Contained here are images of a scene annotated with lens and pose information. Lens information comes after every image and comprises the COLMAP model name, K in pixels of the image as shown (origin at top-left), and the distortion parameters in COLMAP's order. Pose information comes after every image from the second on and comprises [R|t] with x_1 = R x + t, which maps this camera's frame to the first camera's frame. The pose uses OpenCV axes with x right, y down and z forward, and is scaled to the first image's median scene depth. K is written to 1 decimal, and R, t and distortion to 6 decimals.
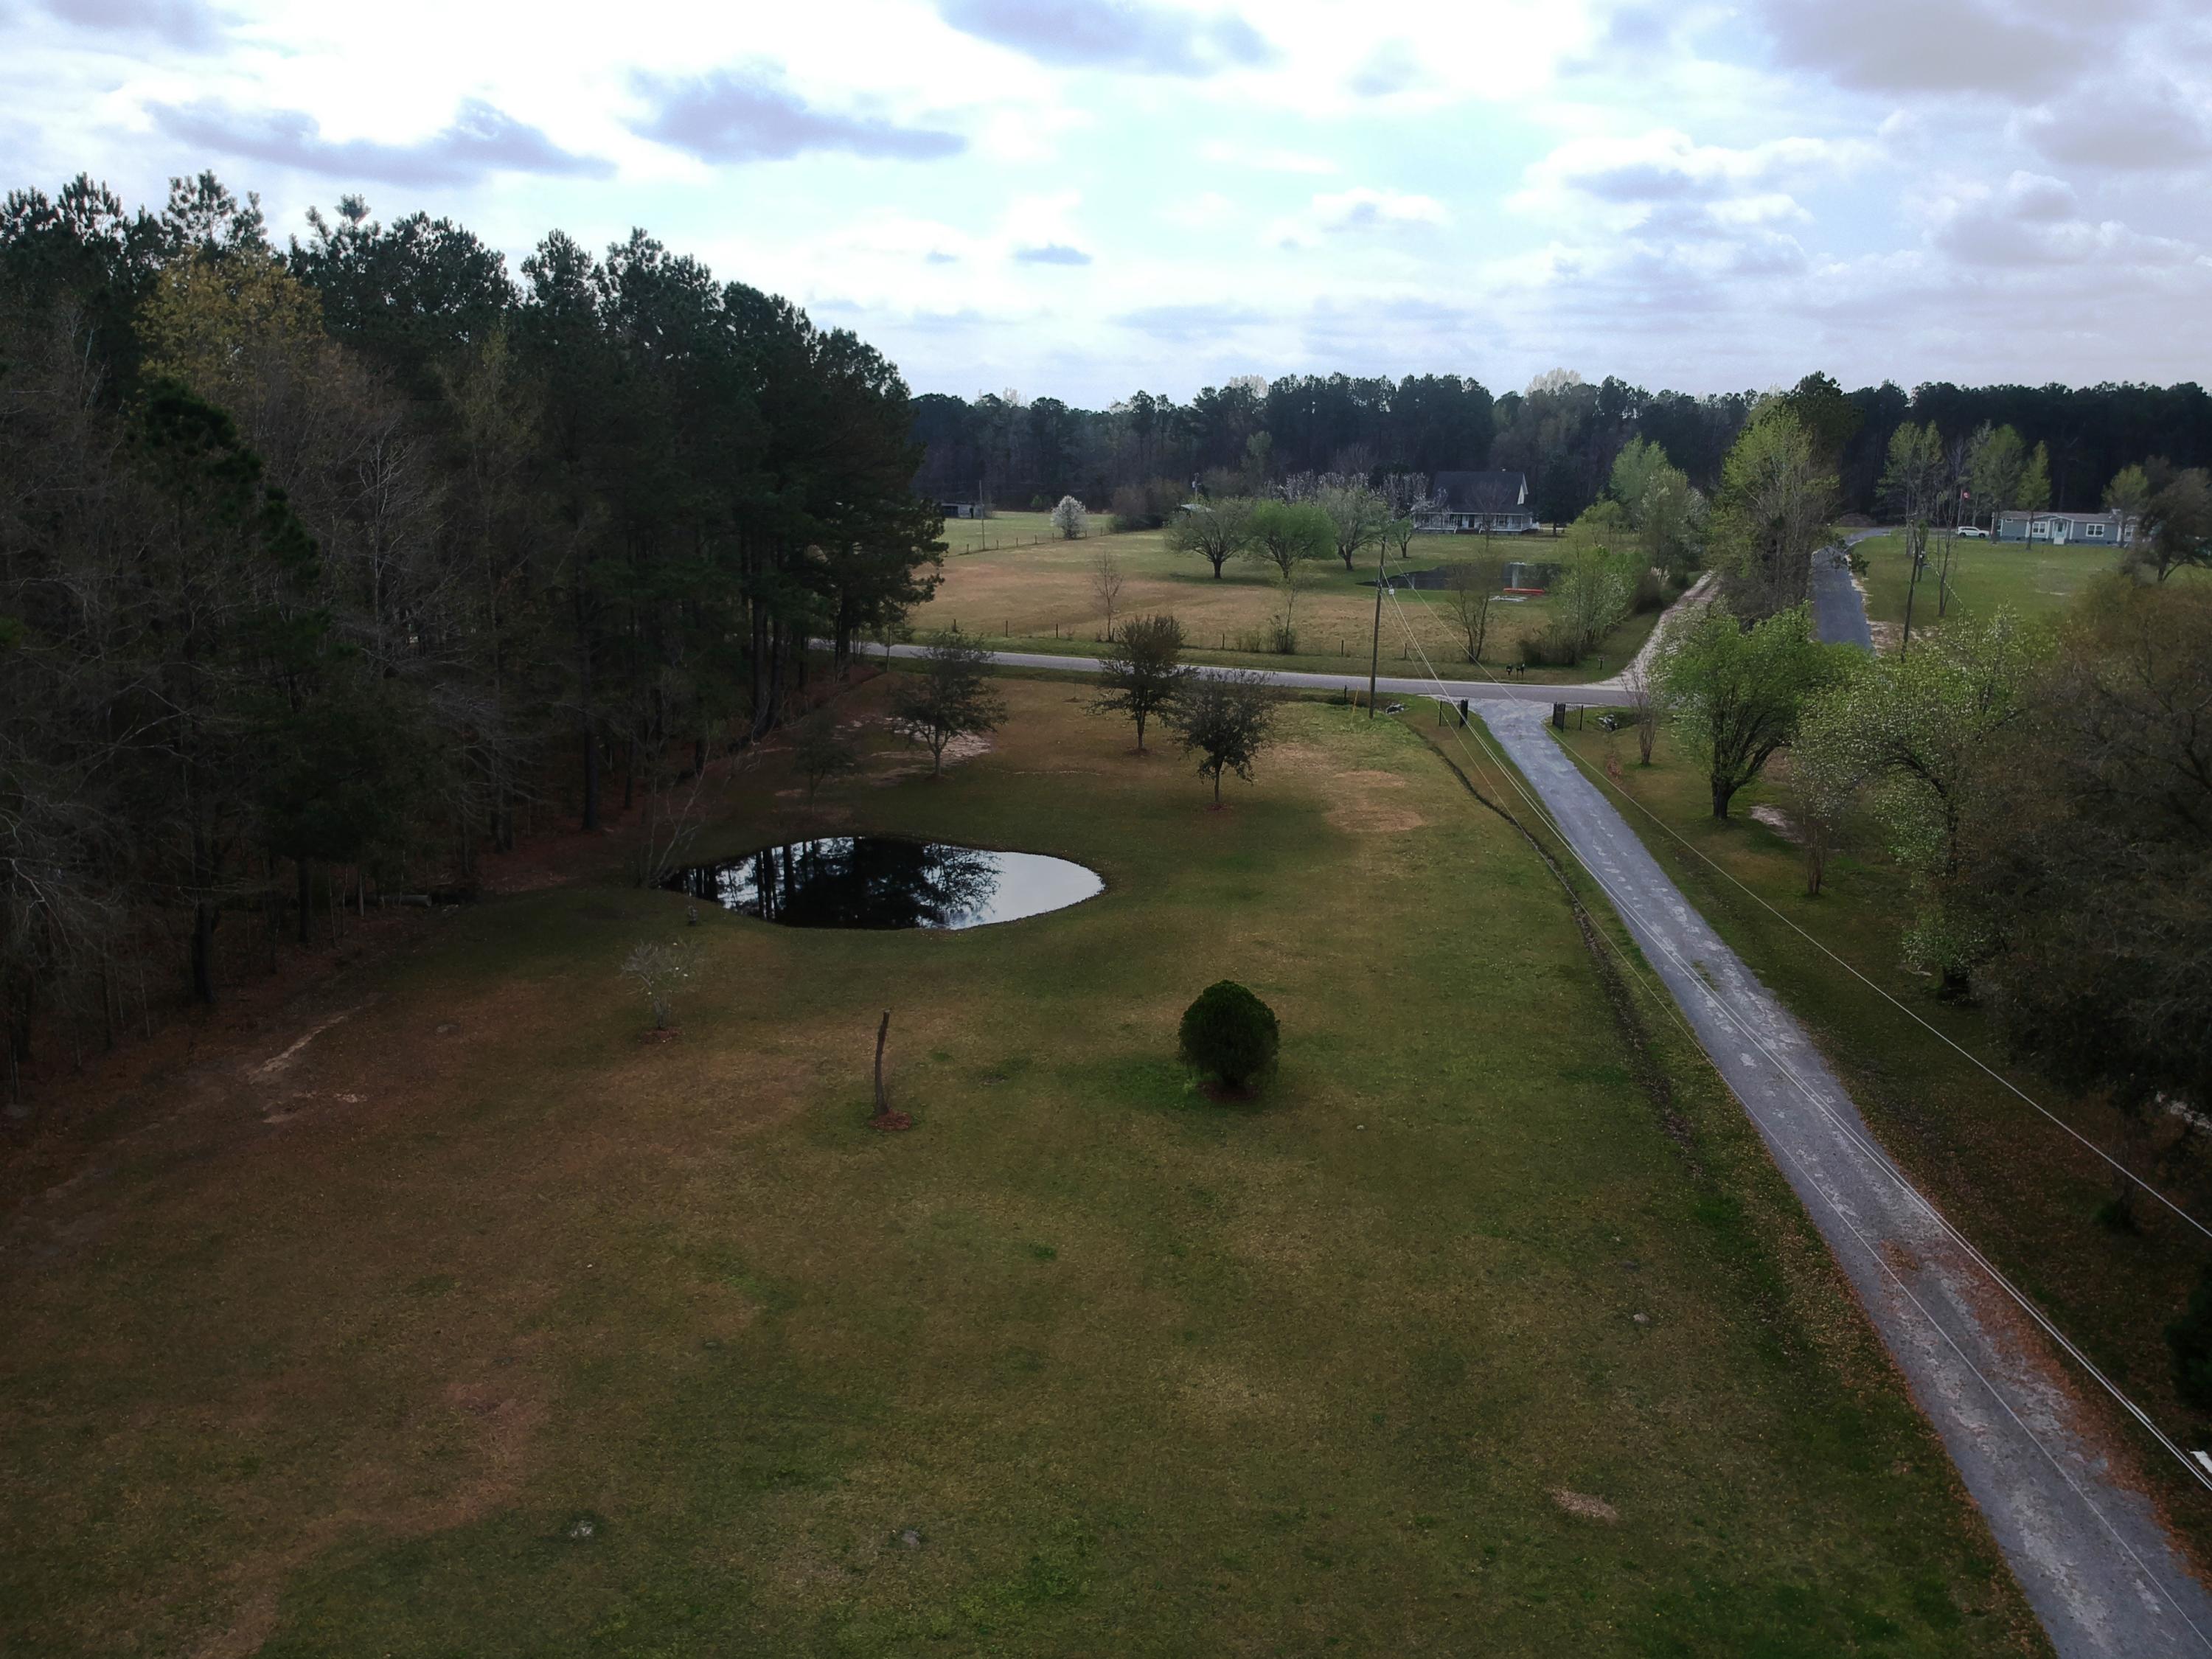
lens RADIAL K [[1672.0, 0, 1098.7], [0, 1672.0, 834.2], [0, 0, 1]] dist [0.102842, -0.204437]
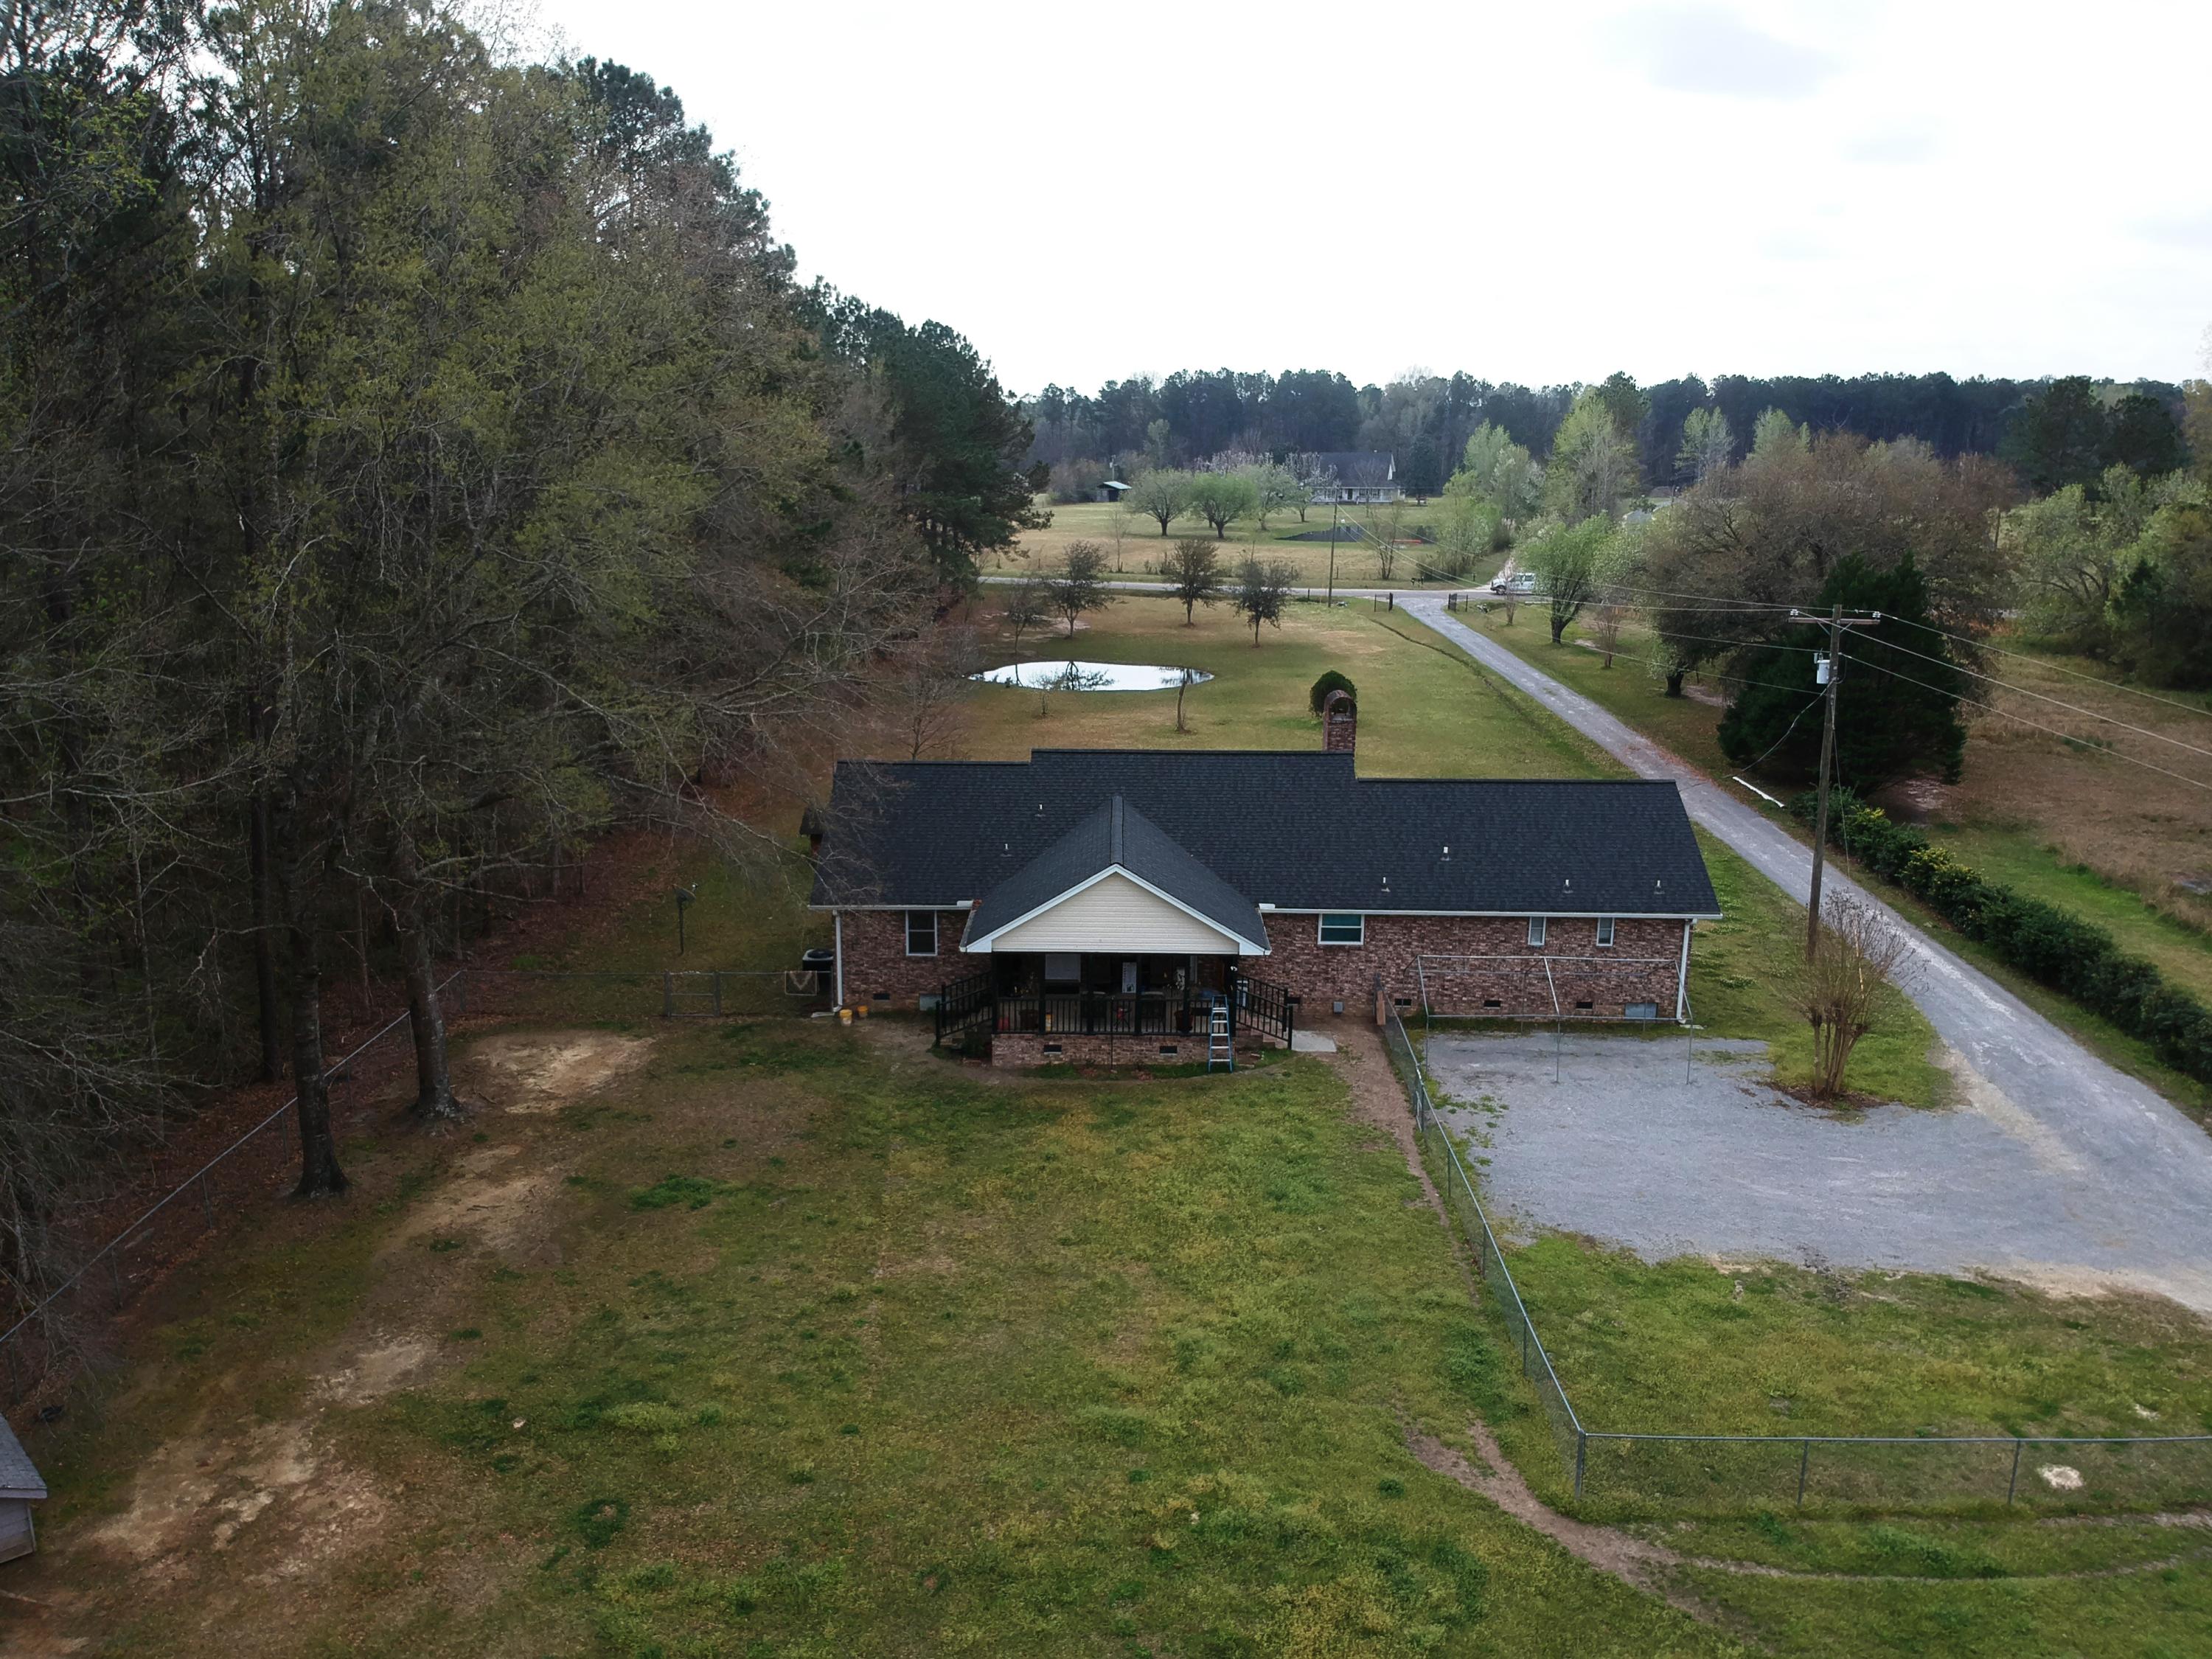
lens RADIAL K [[1632.3, 0, 1098.2], [0, 1632.3, 850.6], [0, 0, 1]] dist [0.115356, -0.241941]
pose [[0.996510, -0.024725, 0.079724, -0.065618], [0.023138, 0.999516, 0.020771, 0.044786], [-0.080199, -0.018853, 0.996601, -0.177278]]
